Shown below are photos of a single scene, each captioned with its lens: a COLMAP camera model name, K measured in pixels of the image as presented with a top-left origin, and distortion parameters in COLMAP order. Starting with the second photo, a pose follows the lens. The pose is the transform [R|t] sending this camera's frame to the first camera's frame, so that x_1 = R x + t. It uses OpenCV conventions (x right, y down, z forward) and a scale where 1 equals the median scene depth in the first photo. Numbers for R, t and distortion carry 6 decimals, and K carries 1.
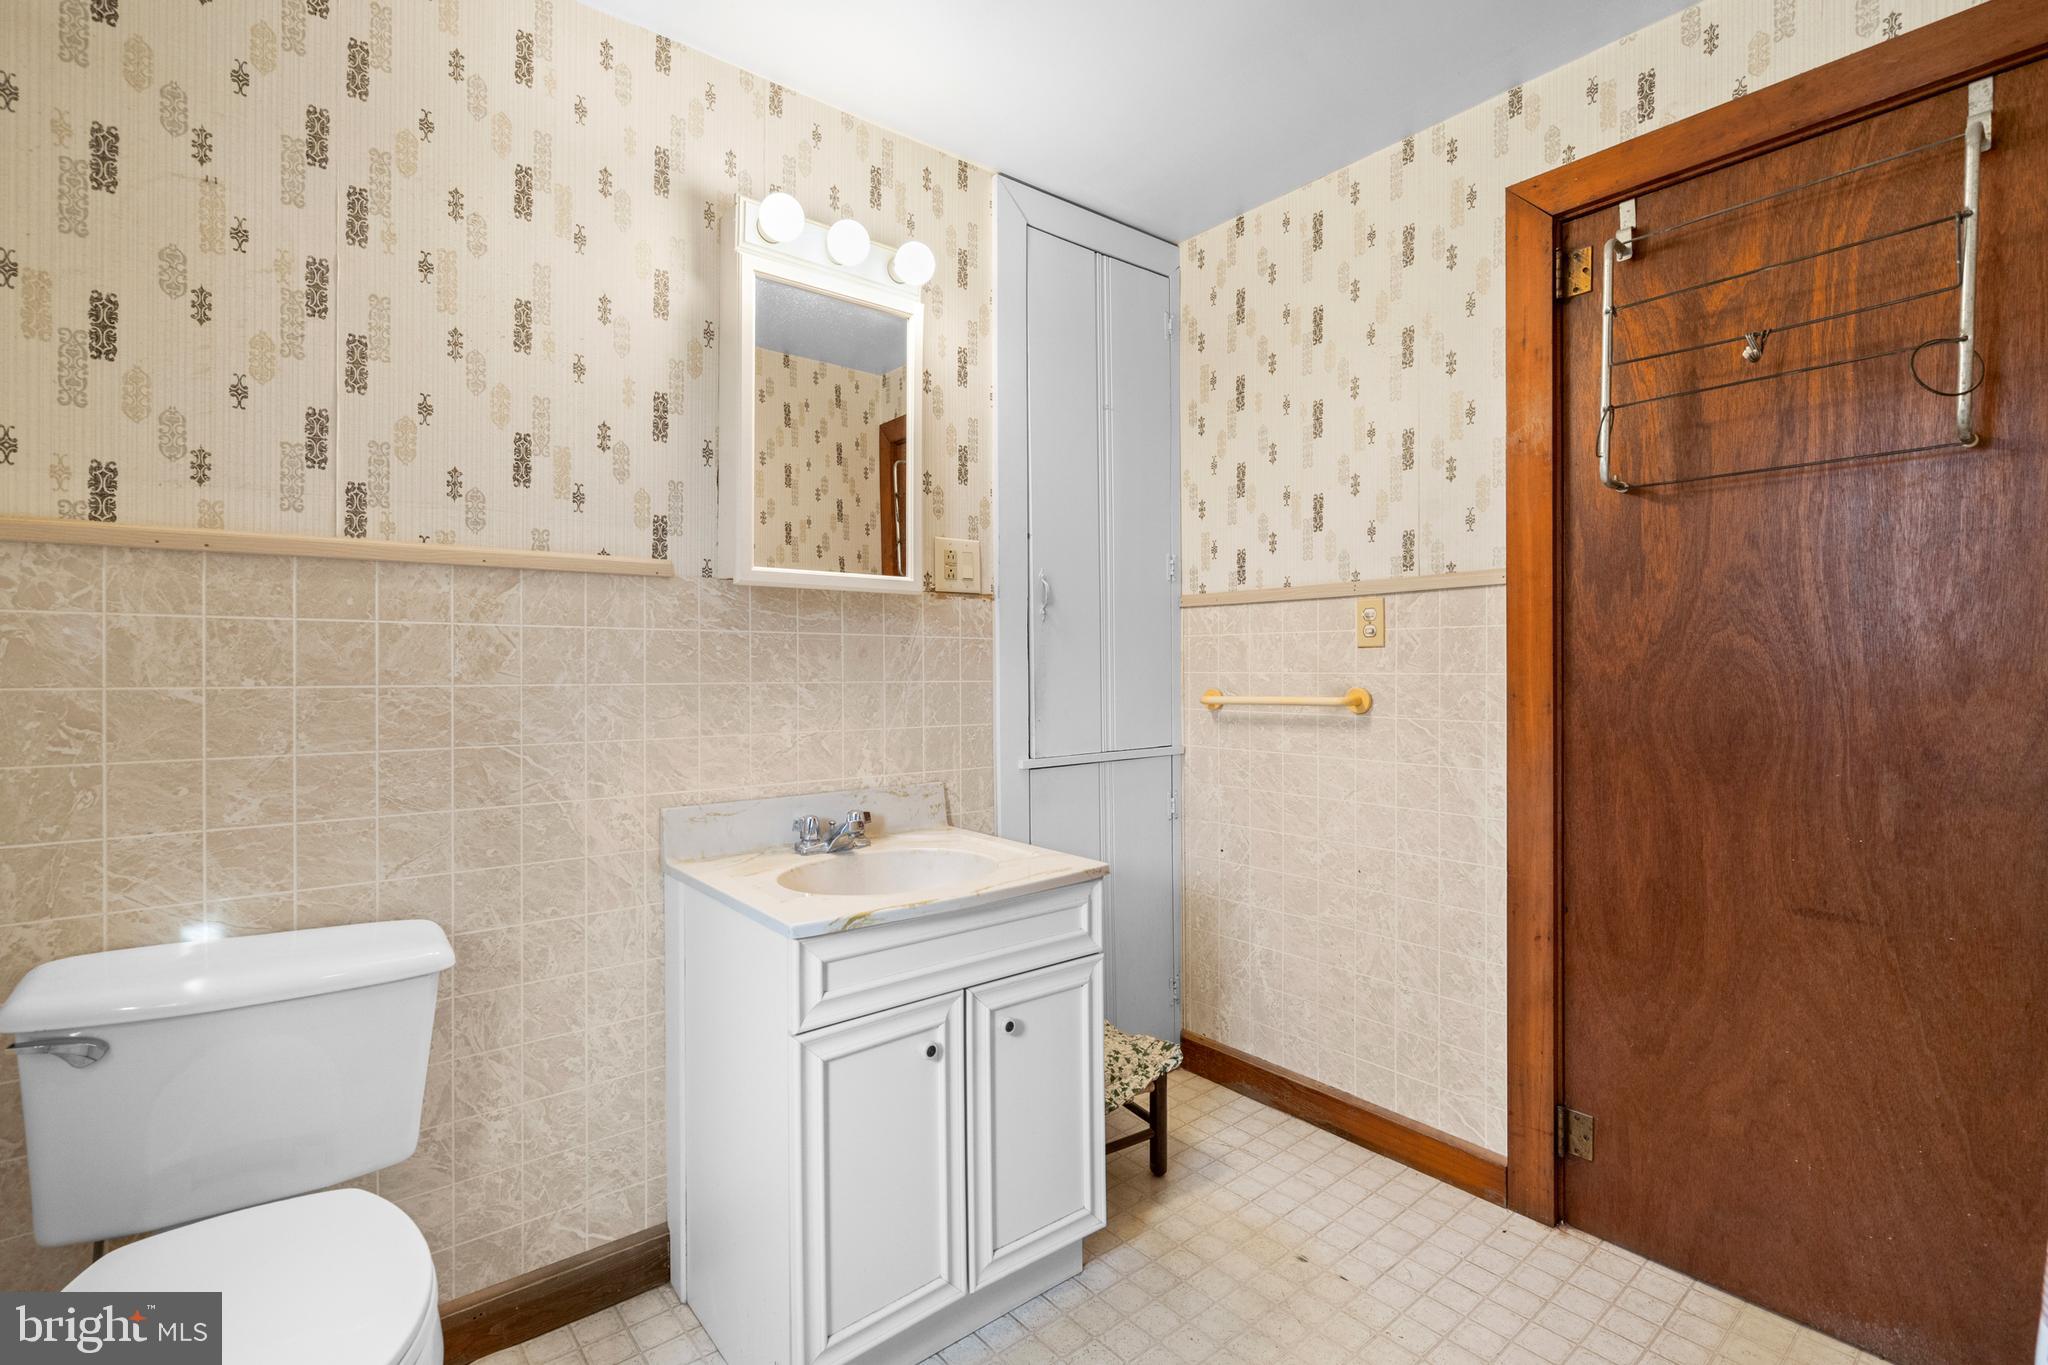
lens RADIAL K [[940.8, 0, 1020.8], [0, 940.8, 671.1], [0, 0, 1]] dist [-0.005663, 0.000262]
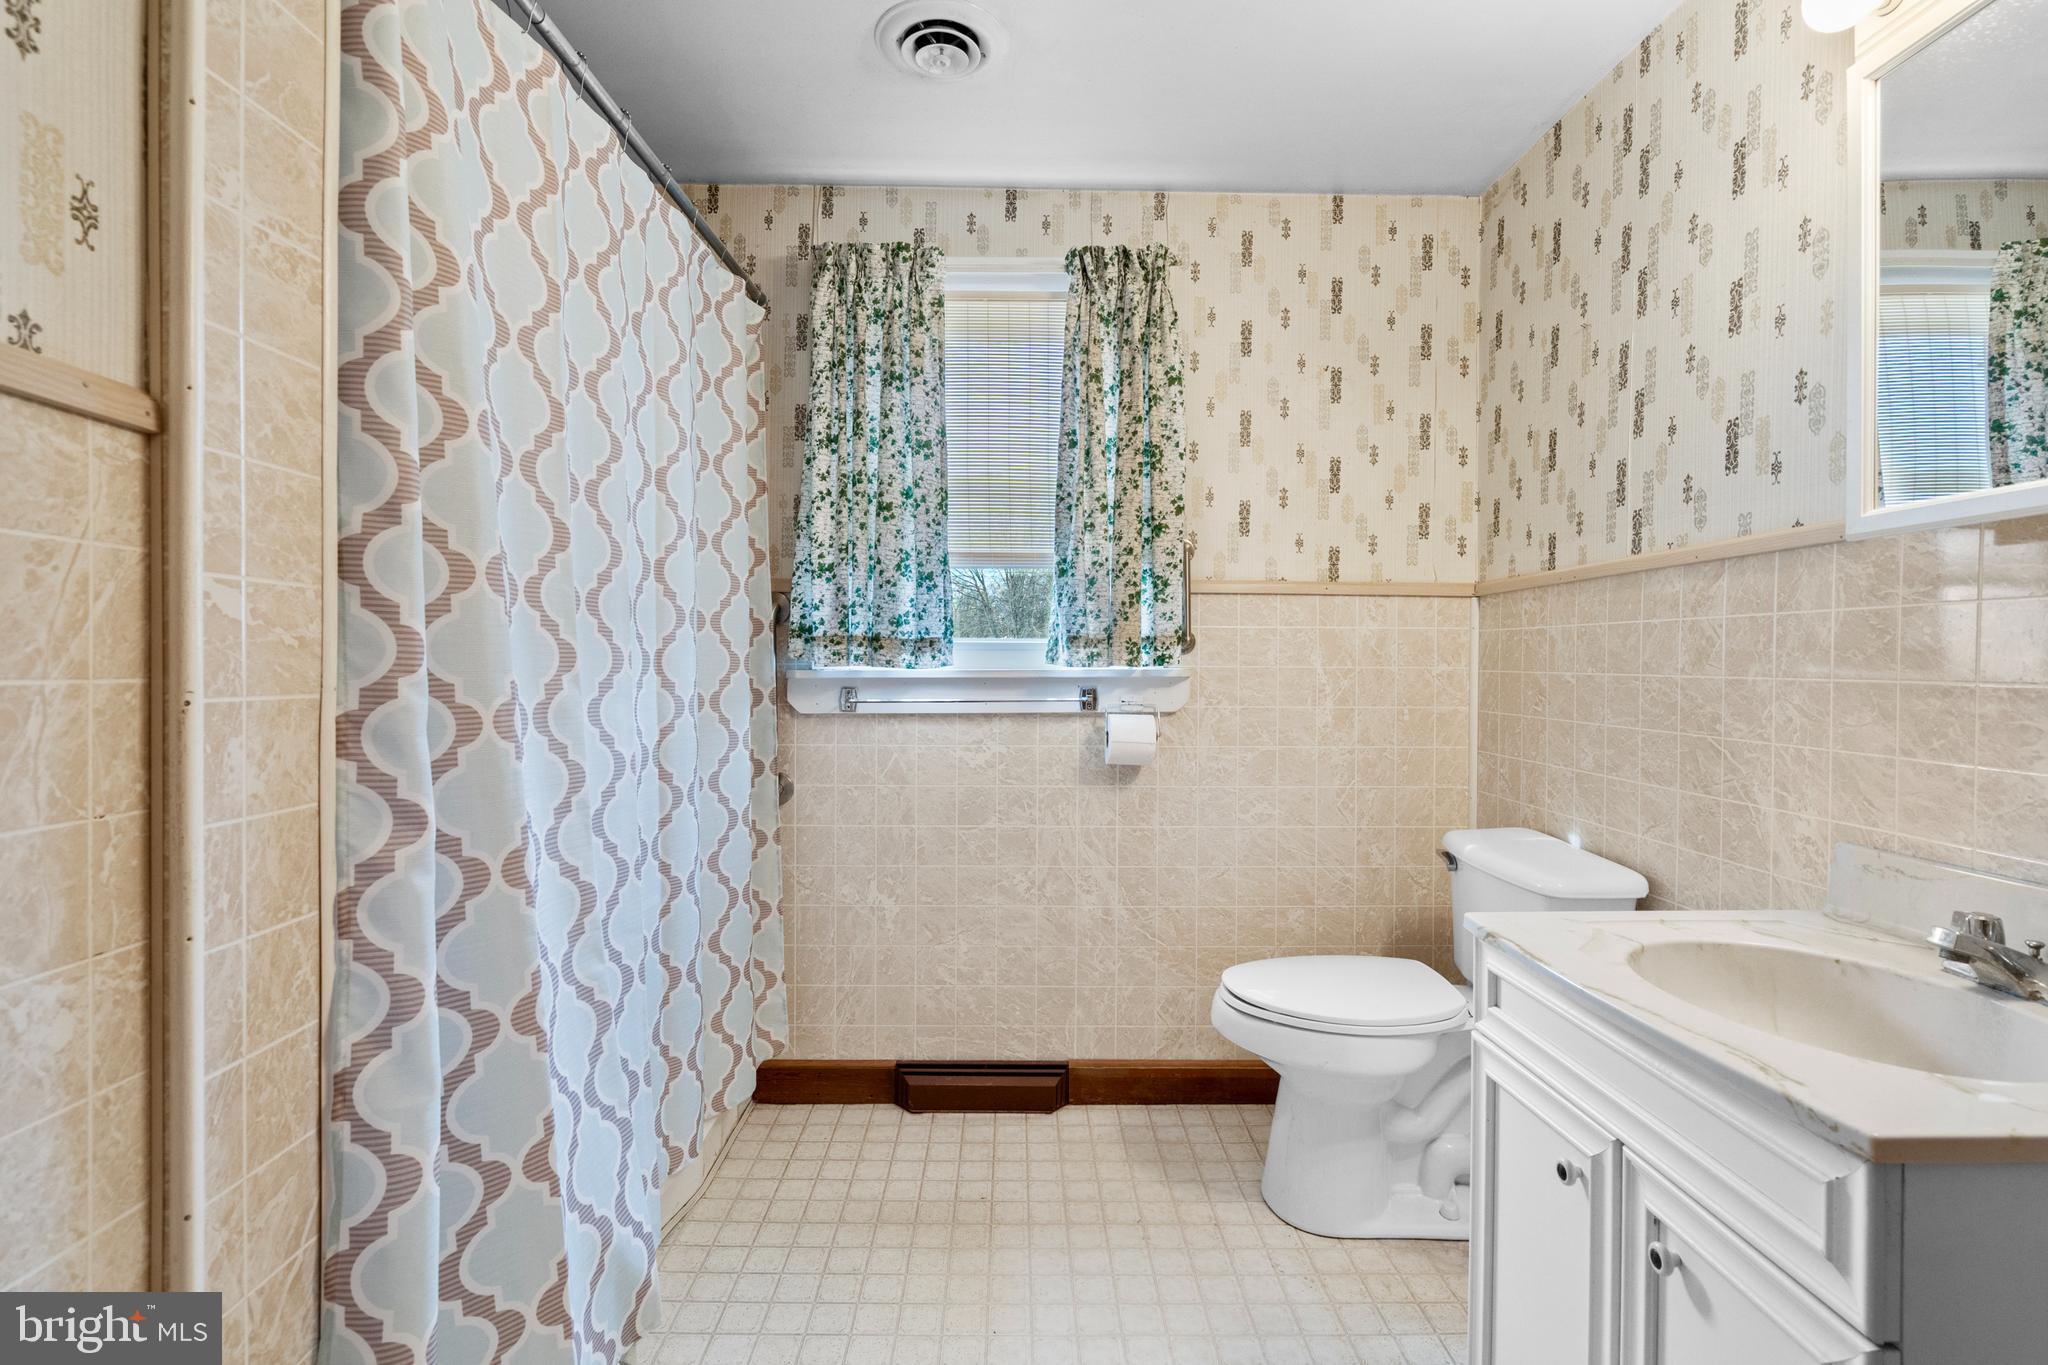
lens RADIAL K [[940.8, 0, 1022.9], [0, 940.8, 672.1], [0, 0, 1]] dist [-0.005663, 0.000262]
pose [[-0.632572, 0.004203, -0.774490, 0.698189], [-0.010166, 0.999854, 0.013728, 0.003624], [0.774435, 0.016557, -0.632437, 1.062181]]
